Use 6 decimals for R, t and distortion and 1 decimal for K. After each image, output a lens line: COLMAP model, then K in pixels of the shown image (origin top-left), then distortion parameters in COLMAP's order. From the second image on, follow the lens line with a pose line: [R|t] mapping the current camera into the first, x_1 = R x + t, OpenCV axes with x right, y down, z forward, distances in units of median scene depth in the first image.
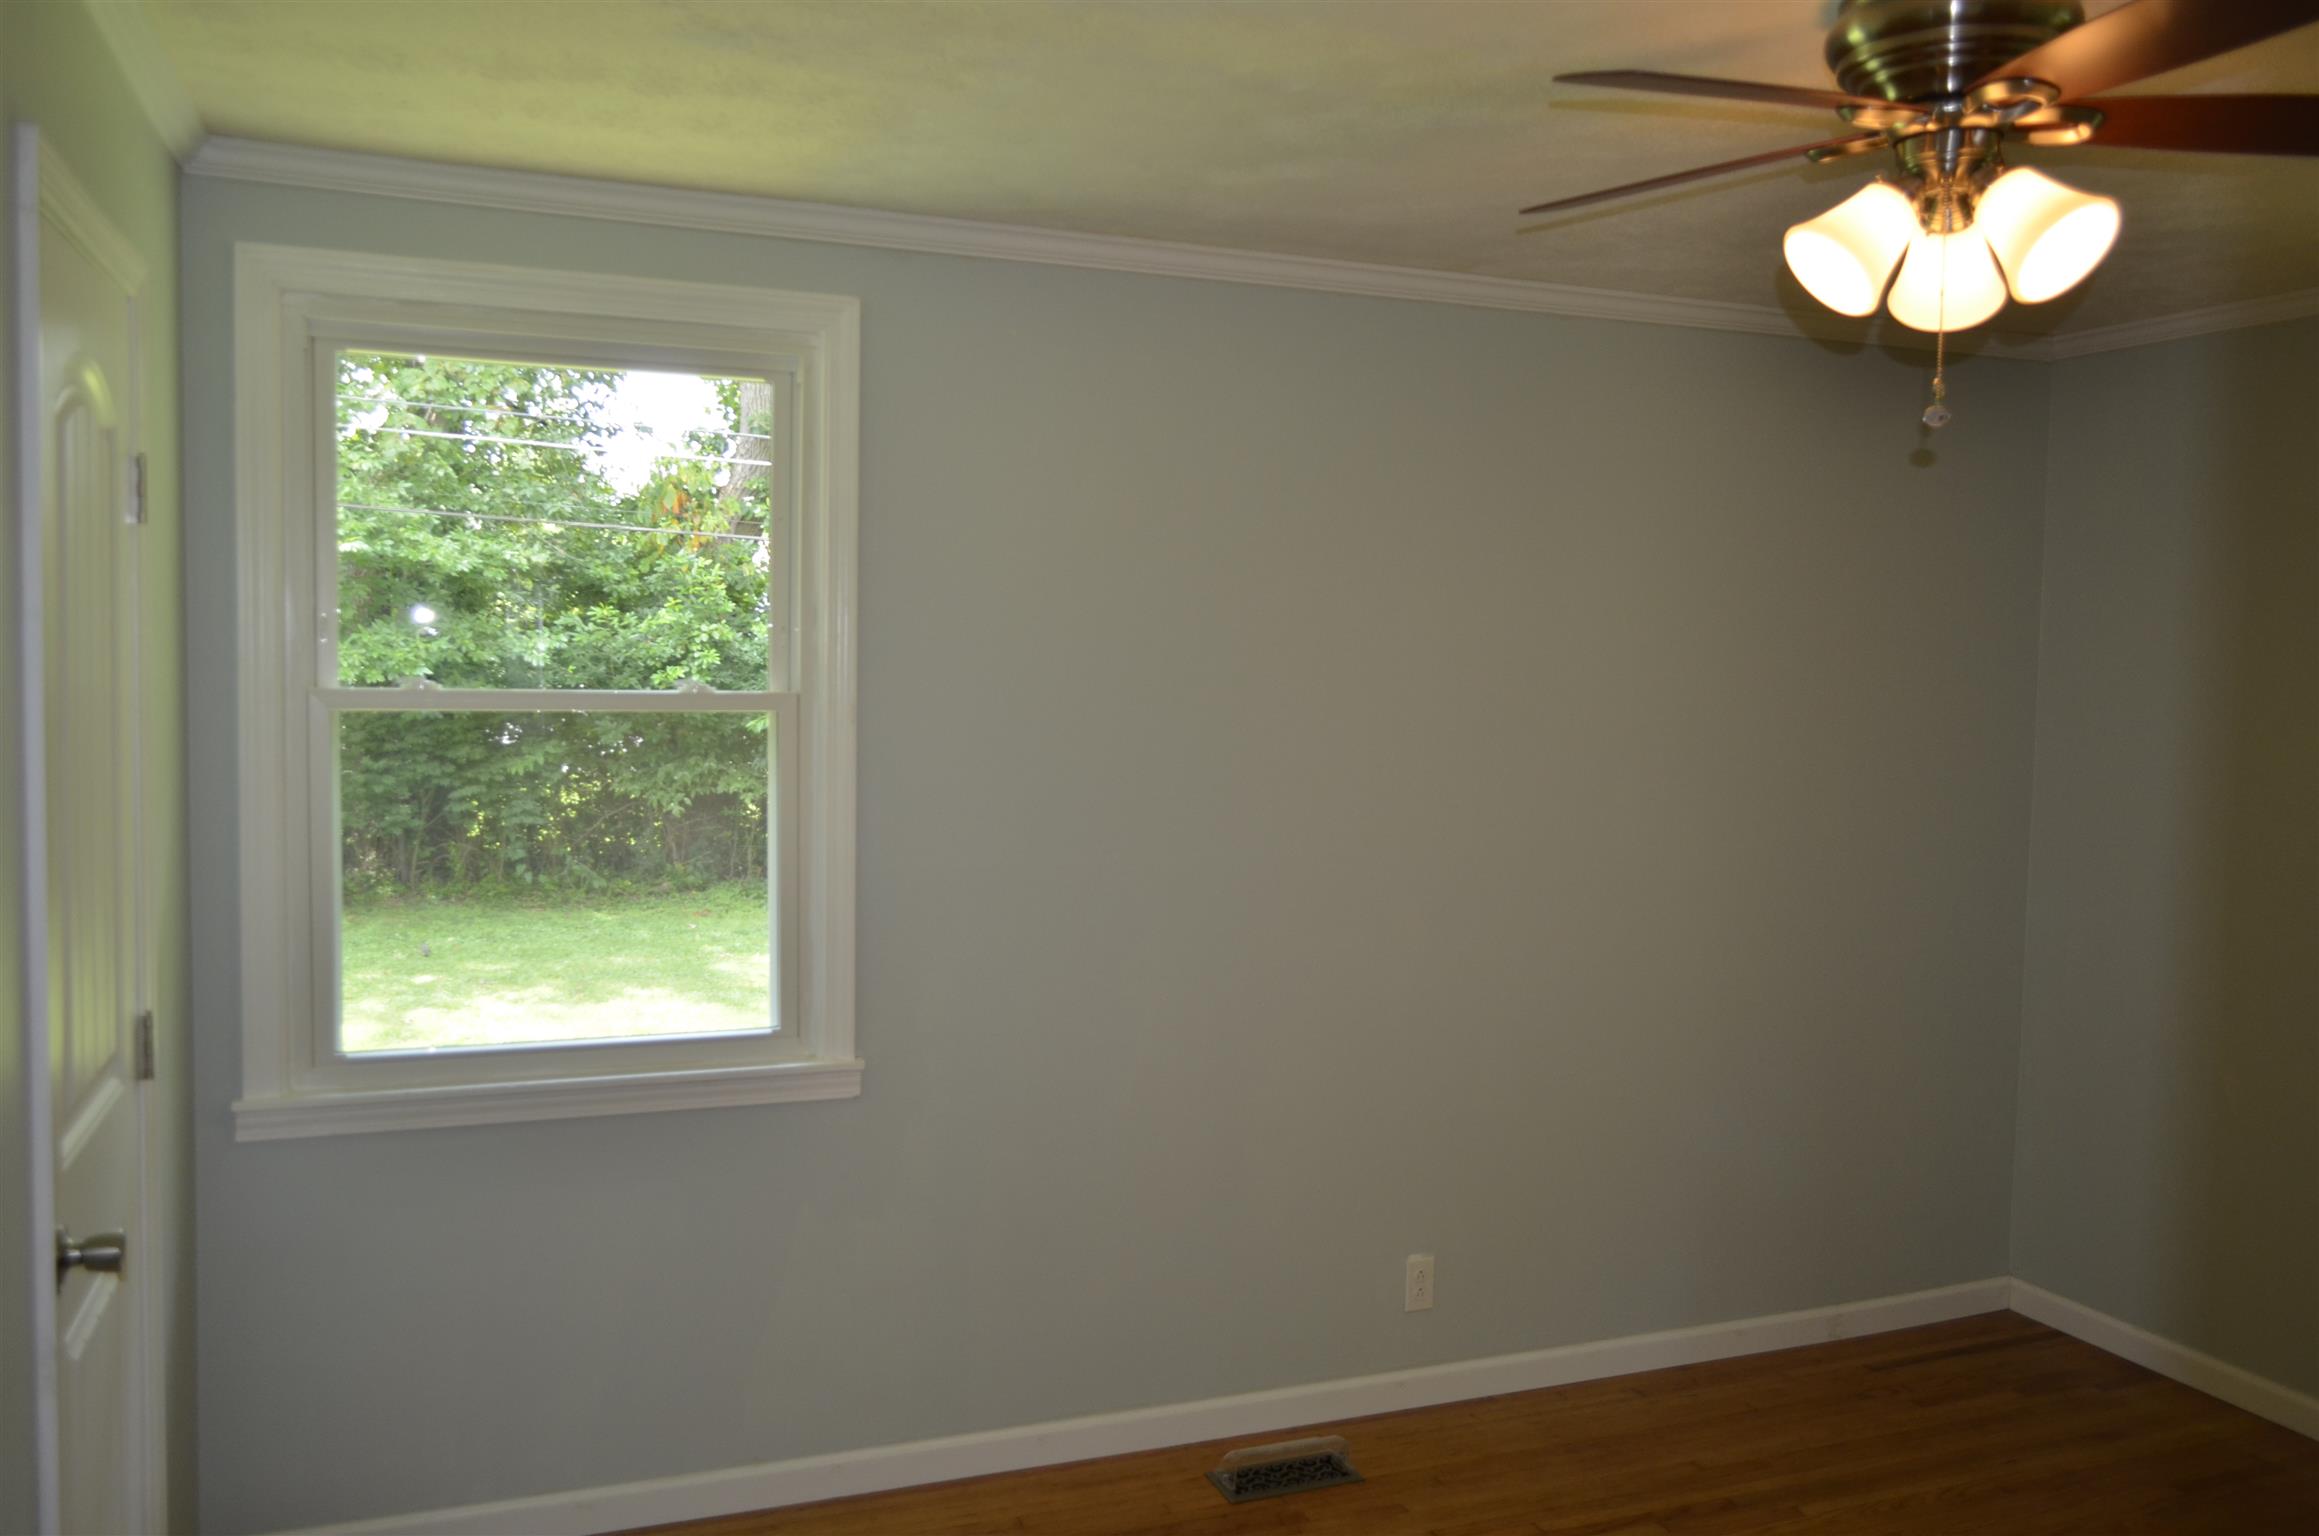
lens RADIAL K [[1803.3, 0, 1164.5], [0, 1803.3, 765.5], [0, 0, 1]] dist [-0.015142, 0.004810]
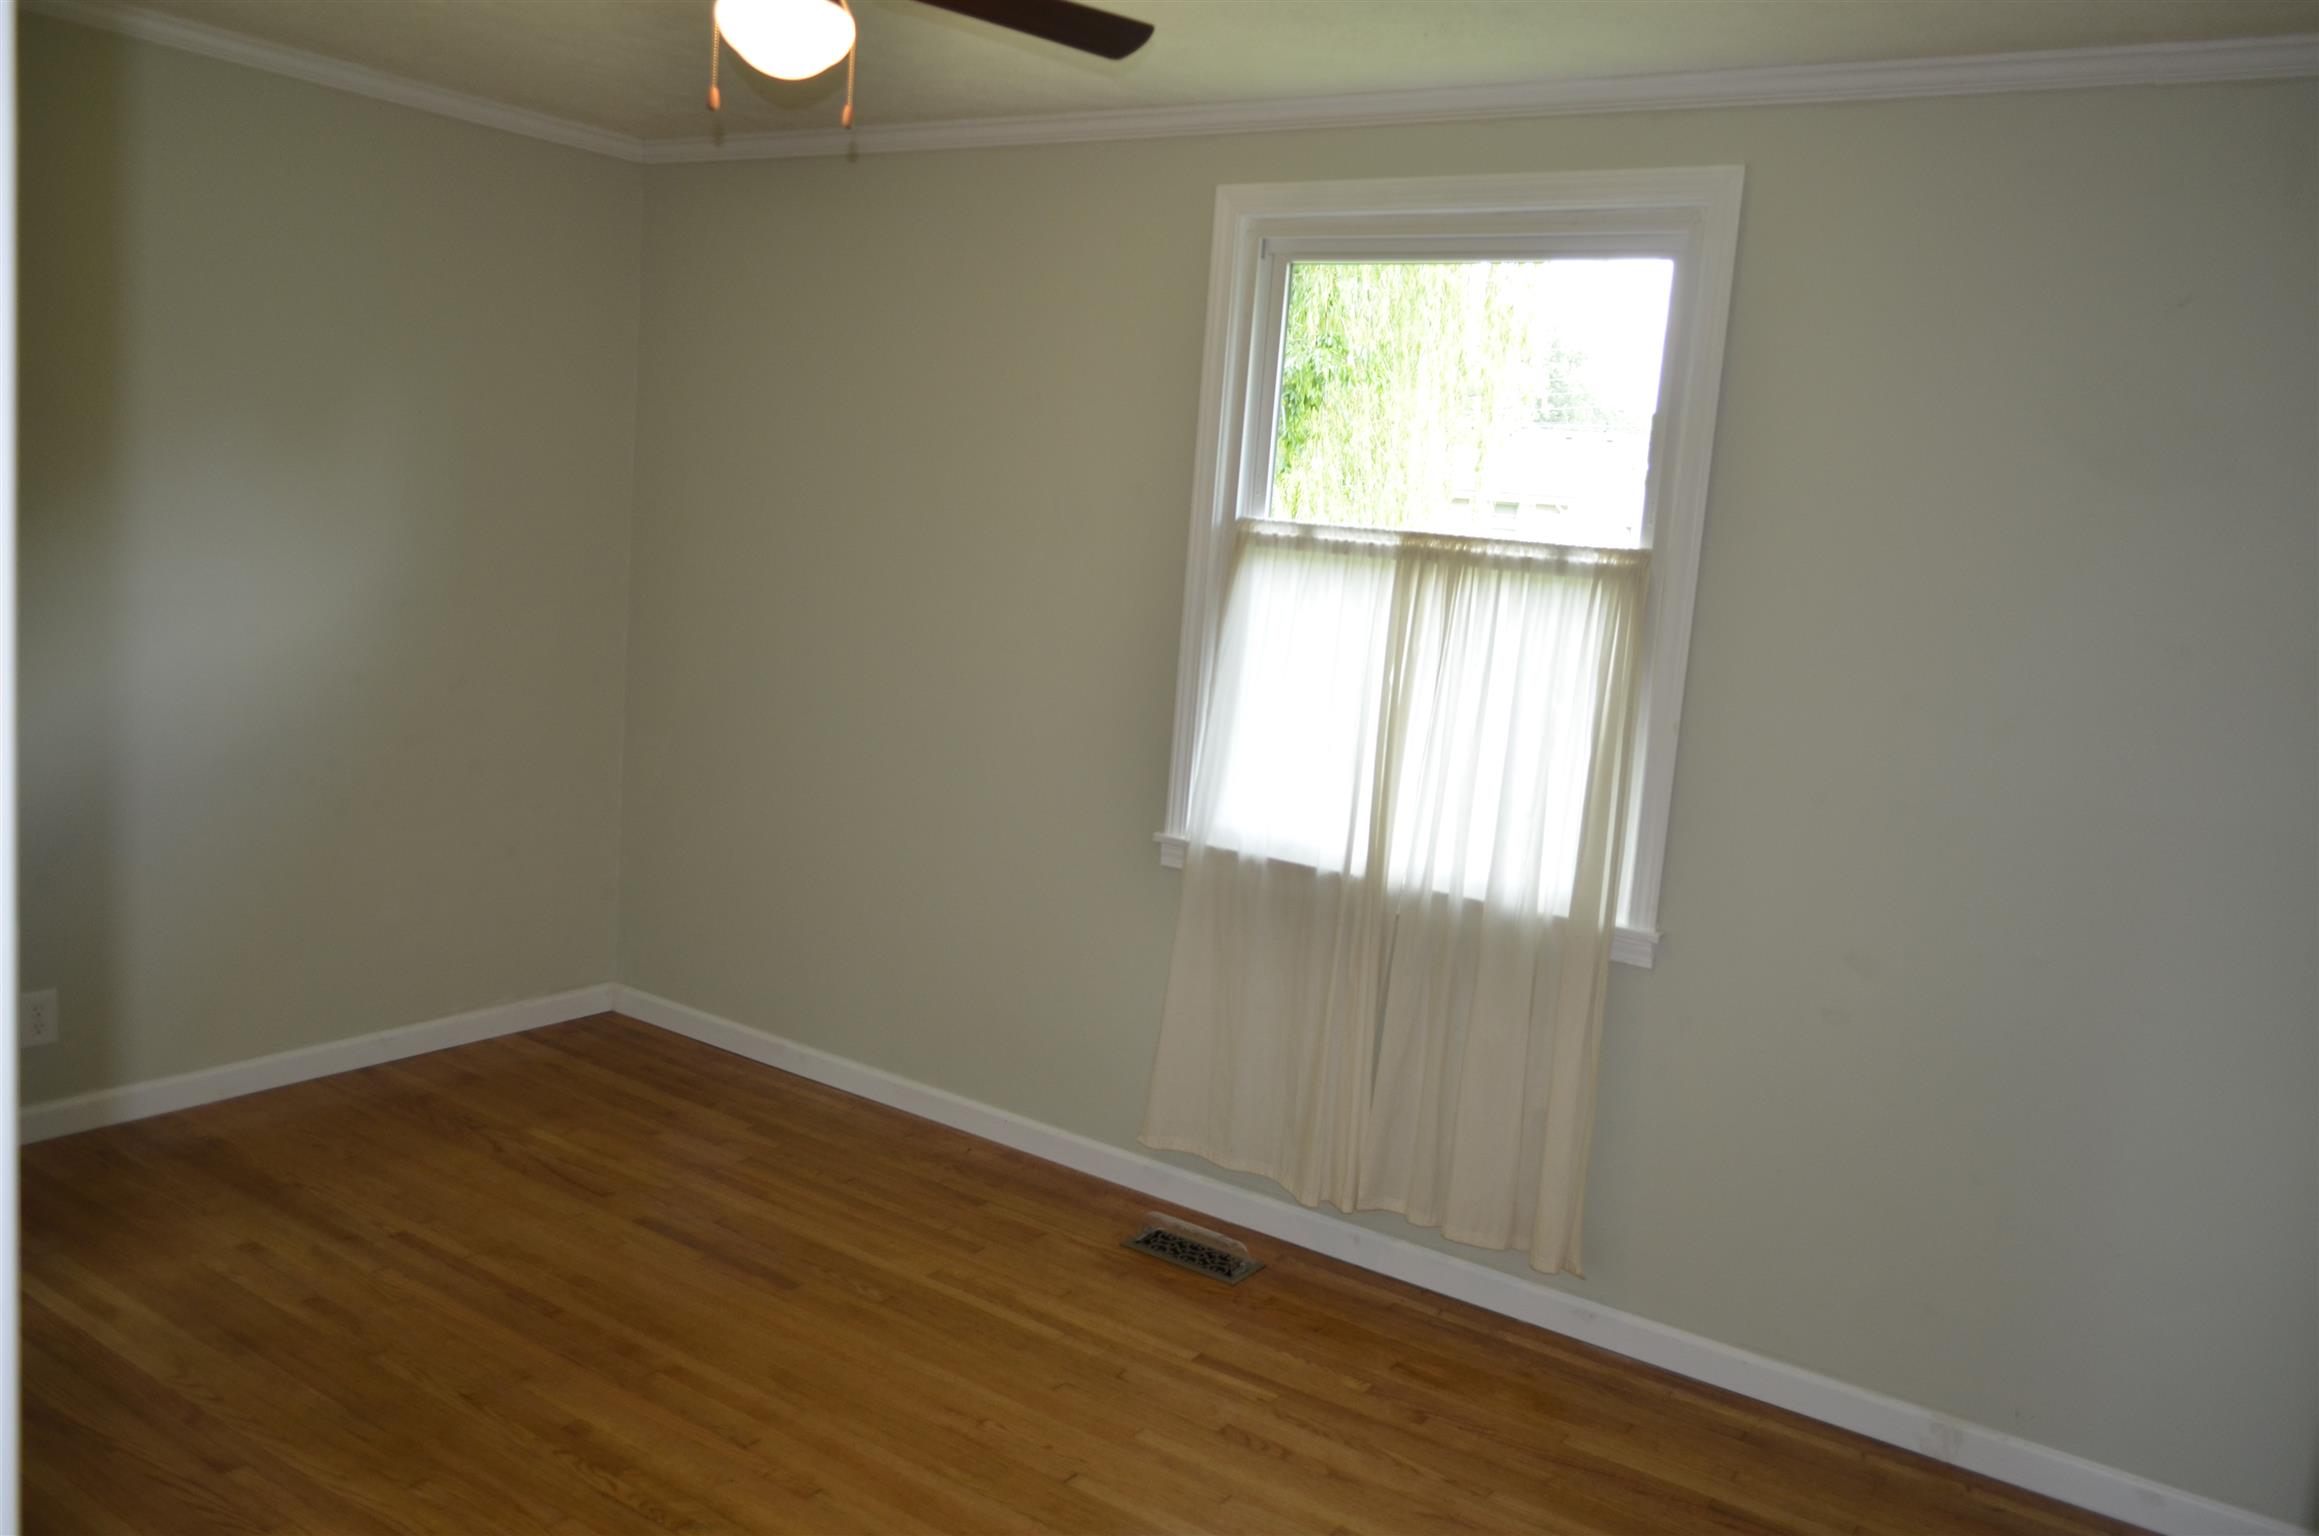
lens RADIAL K [[1803.3, 0, 1164.5], [0, 1803.3, 765.5], [0, 0, 1]] dist [-0.015142, 0.004810]
pose [[0.557074, 0.141484, -0.818322, 0.504628], [-0.101187, 0.989603, 0.102215, -0.004144], [0.824276, 0.025862, 0.565598, 0.196540]]
